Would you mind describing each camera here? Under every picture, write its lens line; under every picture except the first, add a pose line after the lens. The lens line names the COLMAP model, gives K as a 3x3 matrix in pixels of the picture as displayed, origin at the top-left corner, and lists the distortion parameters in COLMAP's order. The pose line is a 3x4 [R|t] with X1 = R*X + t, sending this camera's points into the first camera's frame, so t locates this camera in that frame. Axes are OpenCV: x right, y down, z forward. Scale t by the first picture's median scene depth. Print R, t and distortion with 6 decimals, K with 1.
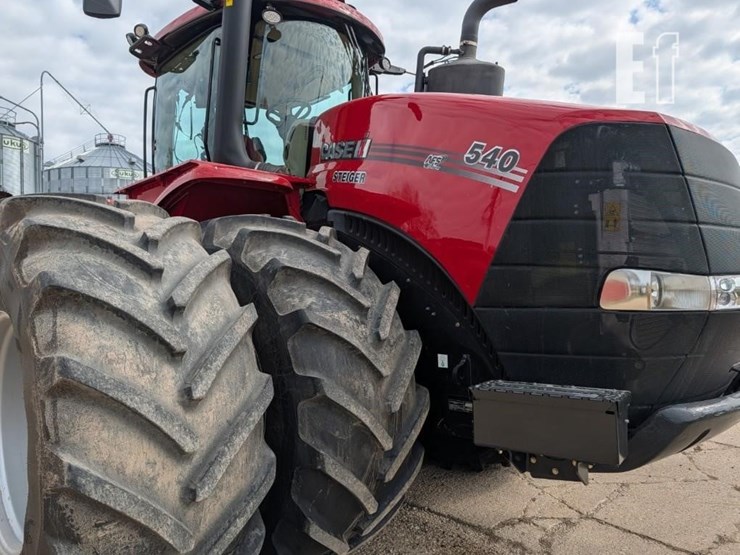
lens RADIAL K [[546.3, 0, 370.0], [0, 546.3, 318.8], [0, 0, 1]] dist [0.006693, 0.004675]
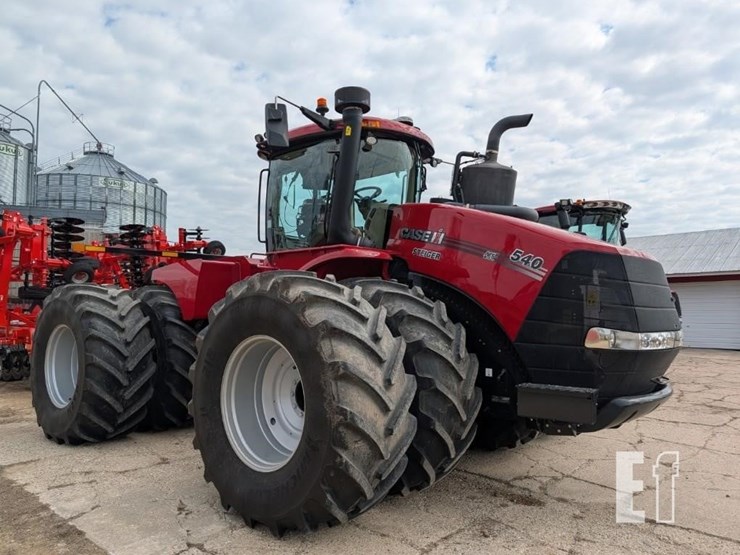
lens RADIAL K [[560.8, 0, 371.6], [0, 560.8, 322.3], [0, 0, 1]] dist [0.013412, -0.002487]
pose [[0.996829, 0.040517, 0.068480, -0.390668], [-0.038986, 0.998962, -0.023541, -0.023637], [-0.069363, 0.020796, 0.997375, -0.774581]]
